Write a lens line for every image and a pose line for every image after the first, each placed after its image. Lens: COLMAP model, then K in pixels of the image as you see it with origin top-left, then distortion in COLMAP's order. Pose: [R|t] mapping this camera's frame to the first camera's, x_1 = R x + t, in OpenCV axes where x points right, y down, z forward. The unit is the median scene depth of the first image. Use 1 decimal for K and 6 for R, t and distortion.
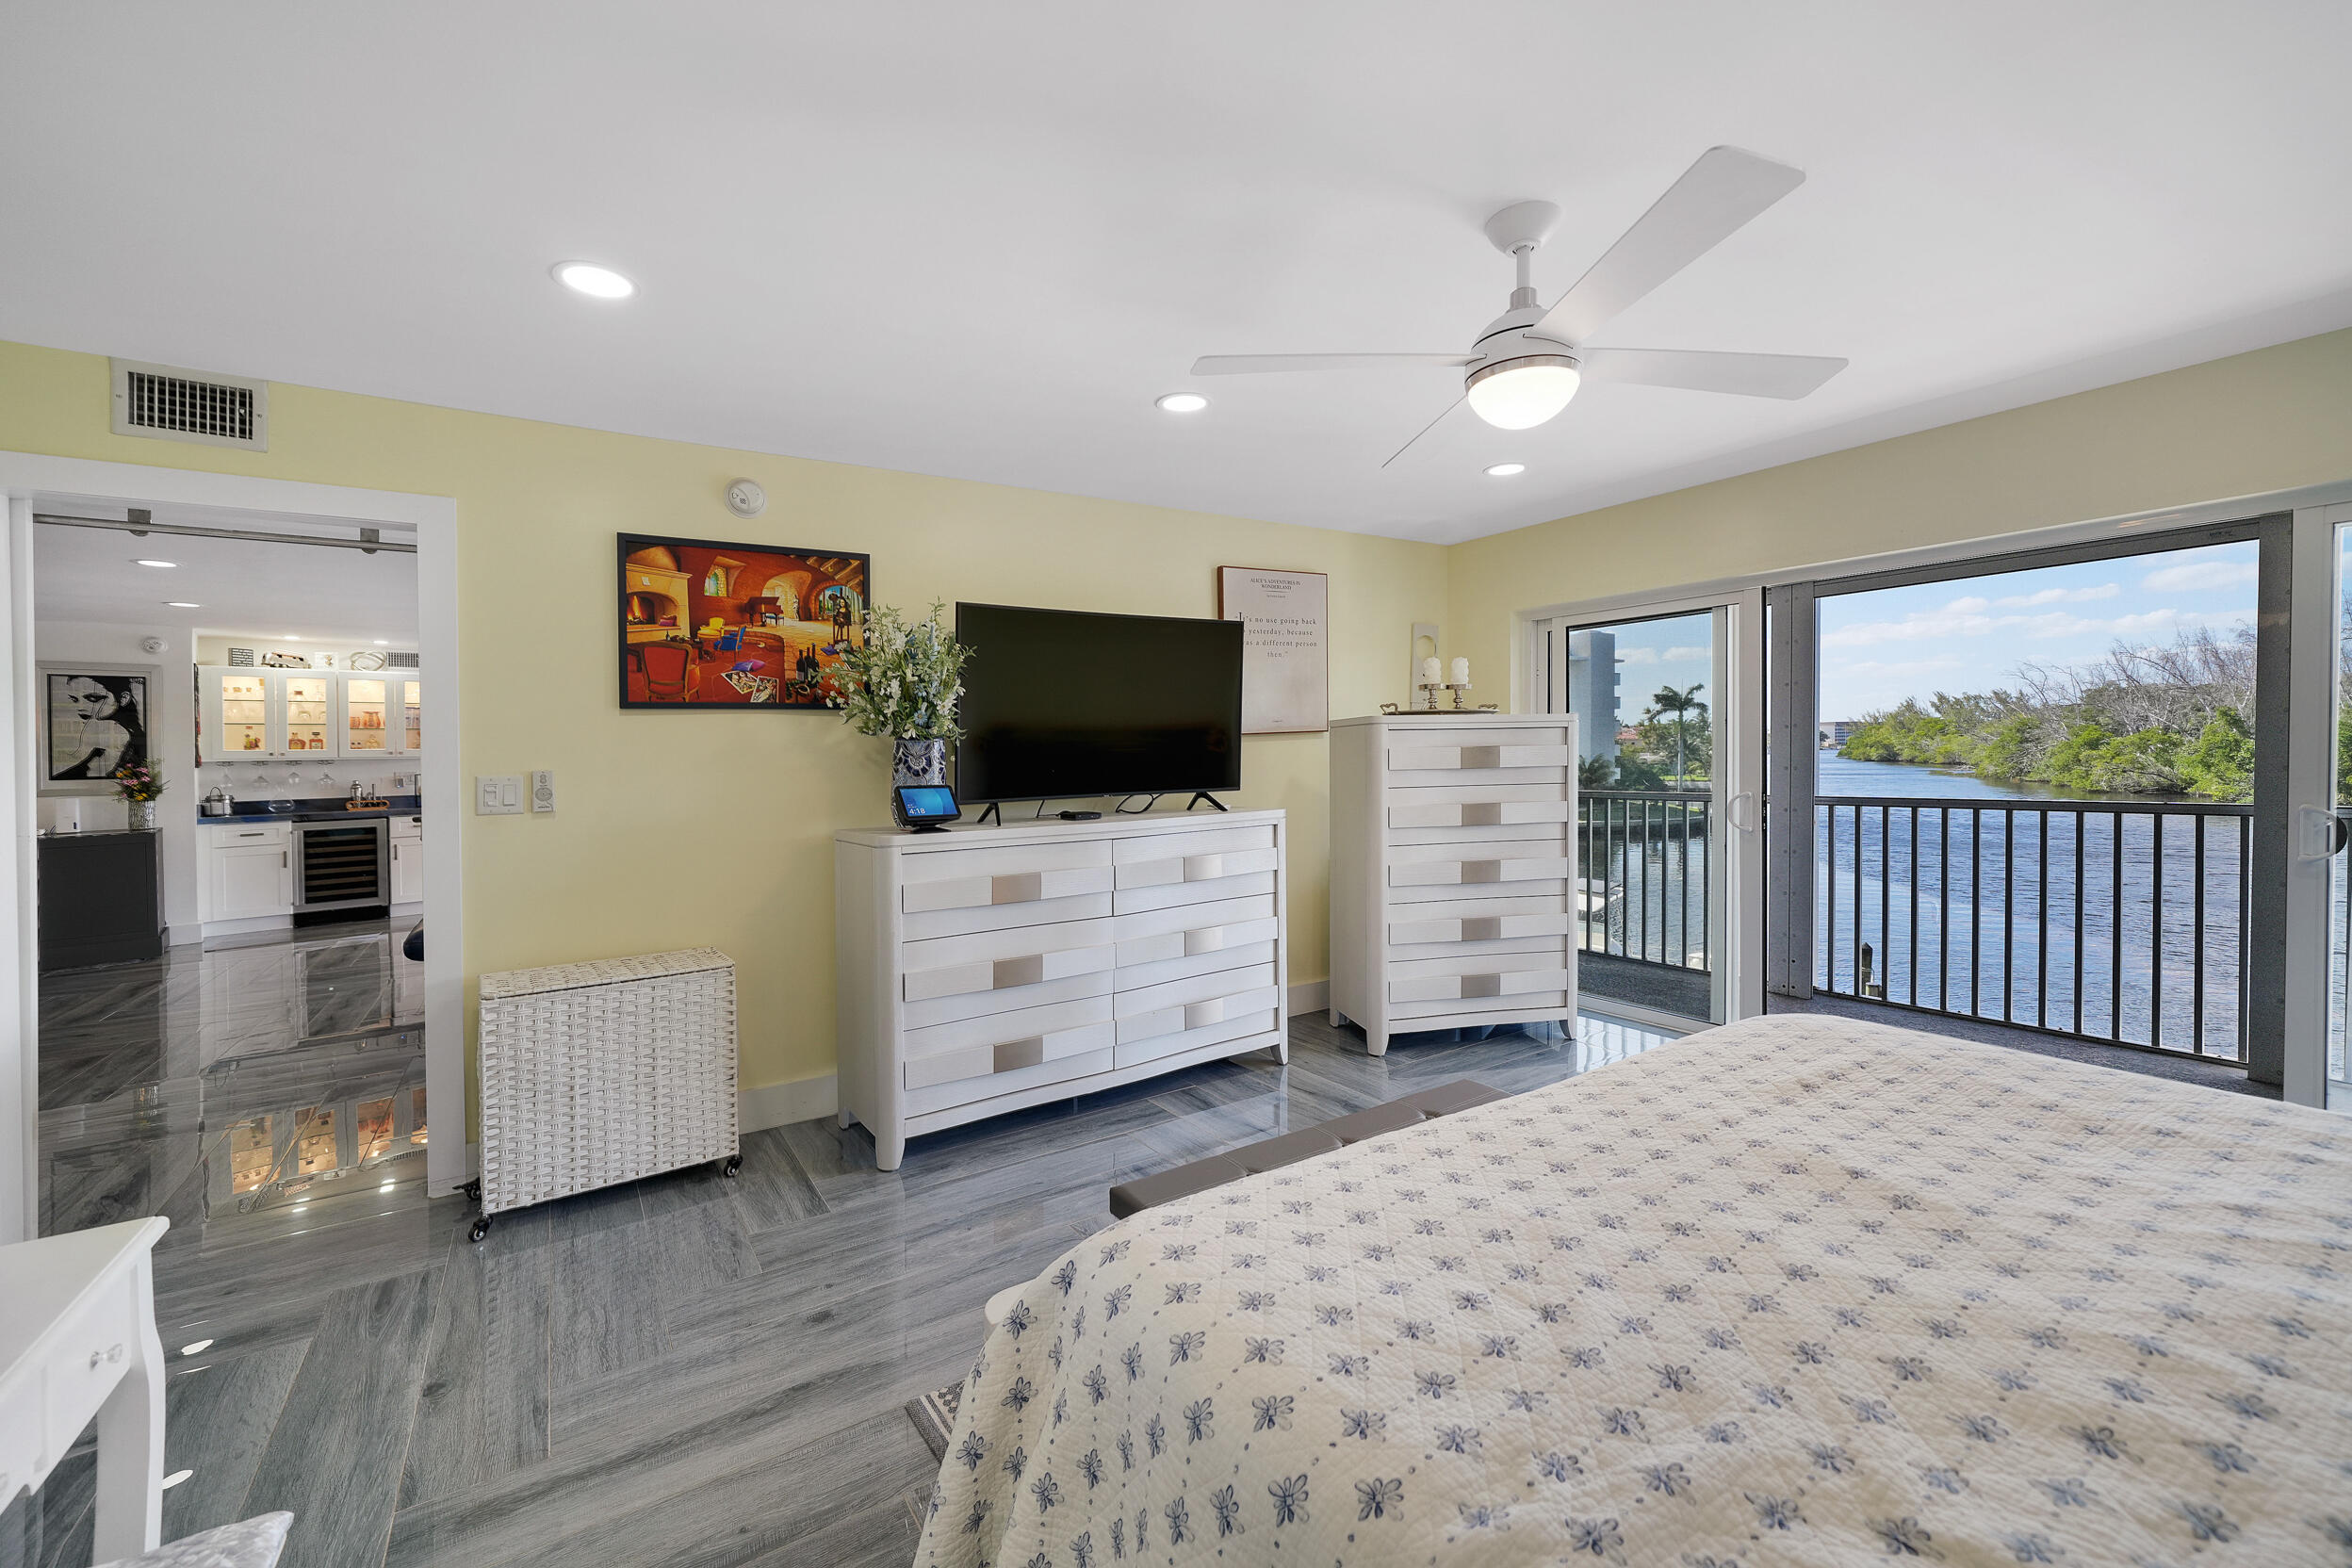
lens RADIAL K [[946.7, 0, 1167.4], [0, 946.7, 779.8], [0, 0, 1]] dist [0.000042, 0.000077]
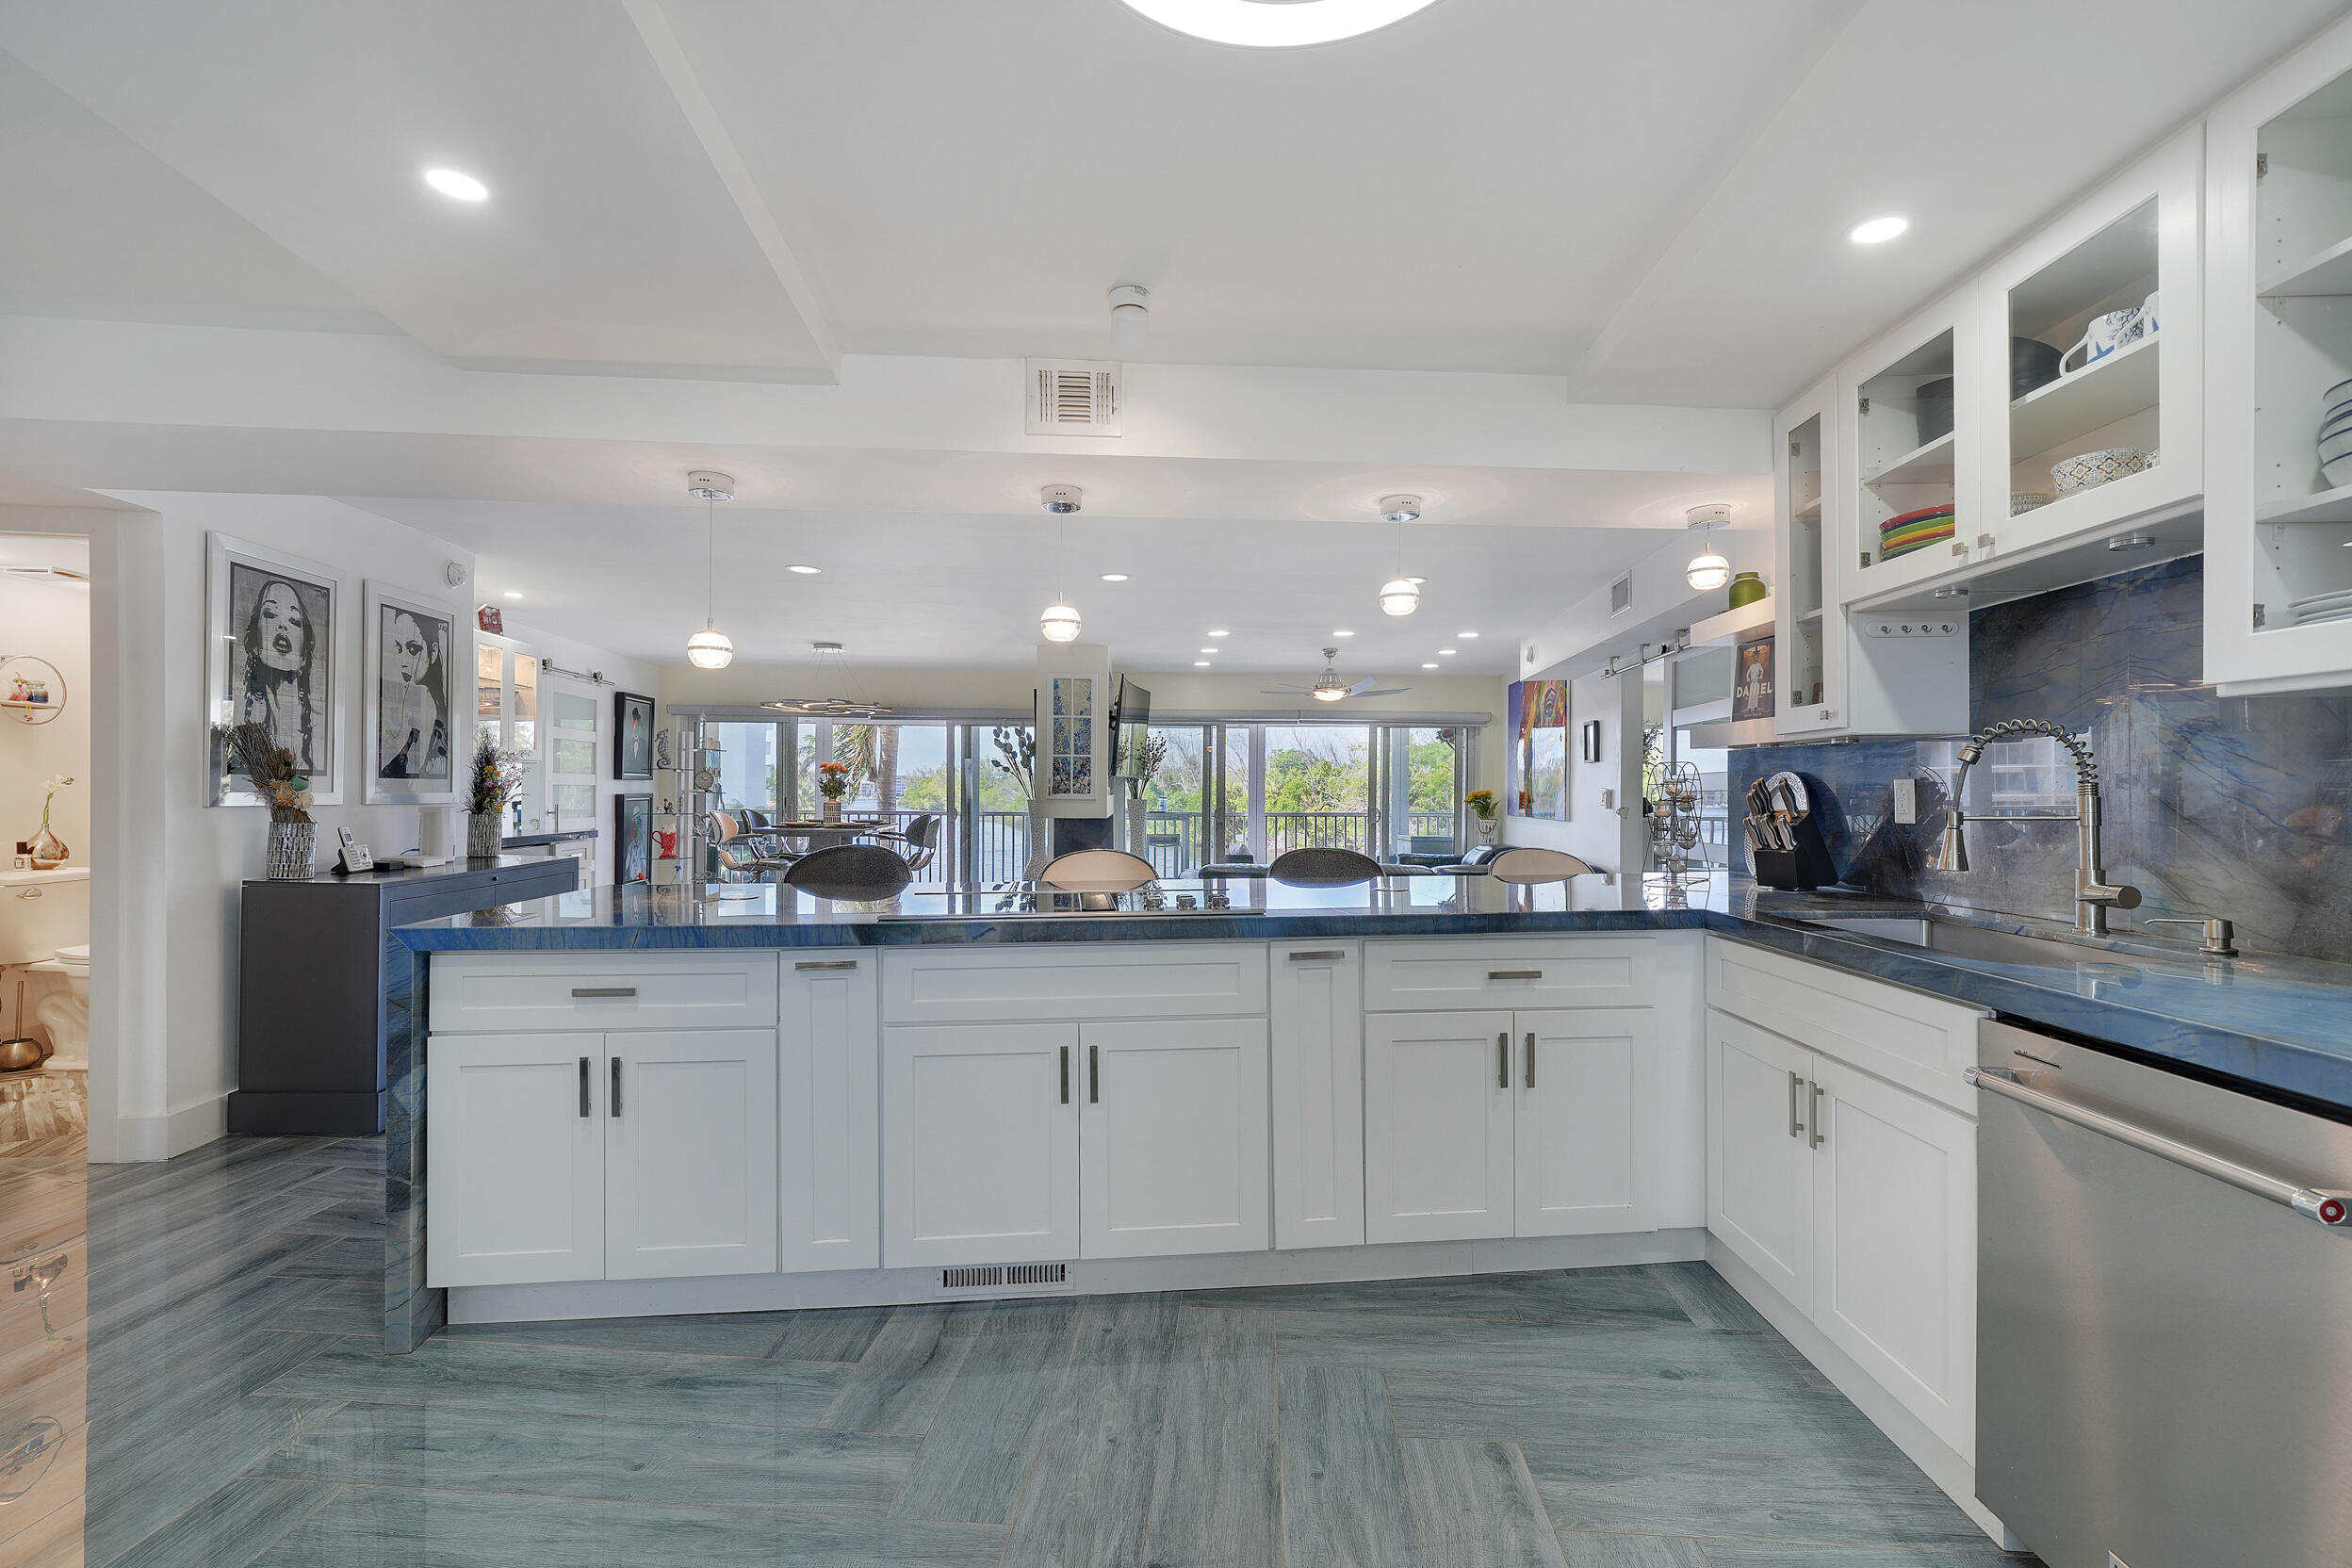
lens RADIAL K [[1010.7, 0, 1160.1], [0, 1010.7, 793.7], [0, 0, 1]] dist [0.000848, 0.000225]
pose [[0.610641, 0.022268, 0.791595, -1.178032], [0.003719, 0.999513, -0.030985, 0.027298], [-0.791899, 0.021865, 0.610260, 0.180913]]
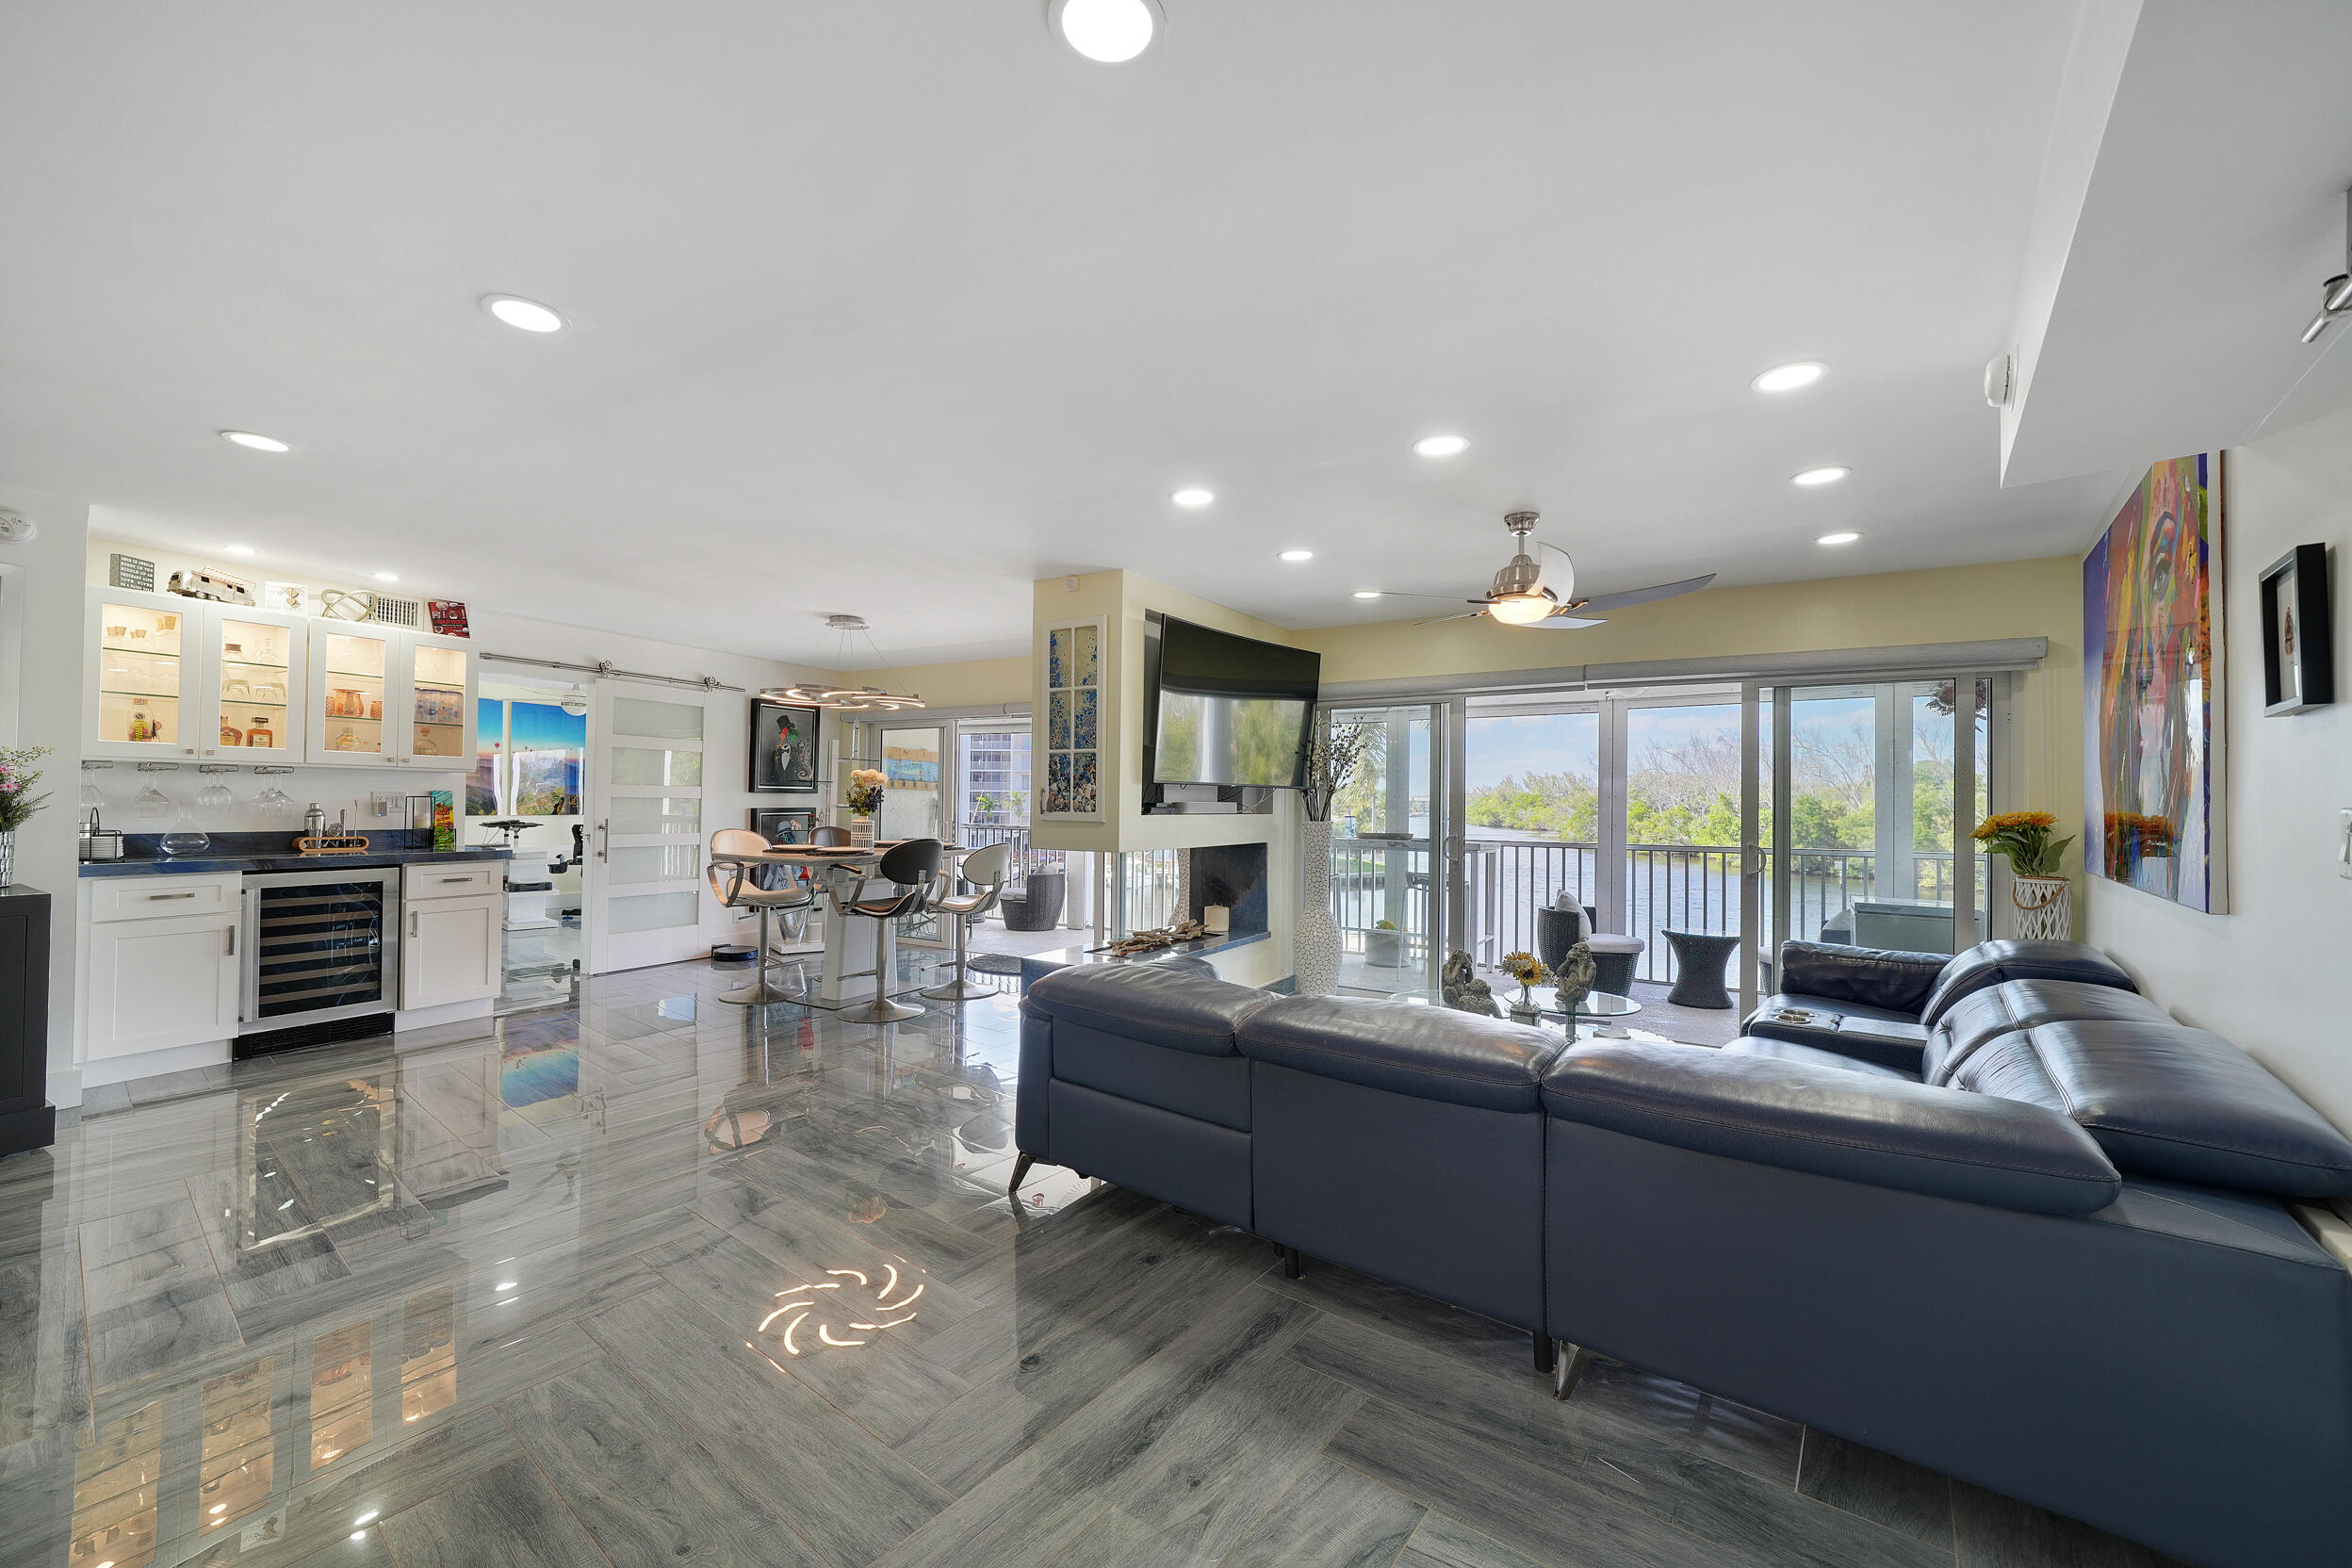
lens RADIAL K [[914.1, 0, 1164.7], [0, 914.1, 817.6], [0, 0, 1]] dist [-0.002422, -0.000055]
pose [[0.946178, 0.027006, 0.322518, -0.570305], [-0.022119, 0.999578, -0.018807, 0.009343], [-0.322890, 0.010661, 0.946377, 0.302778]]
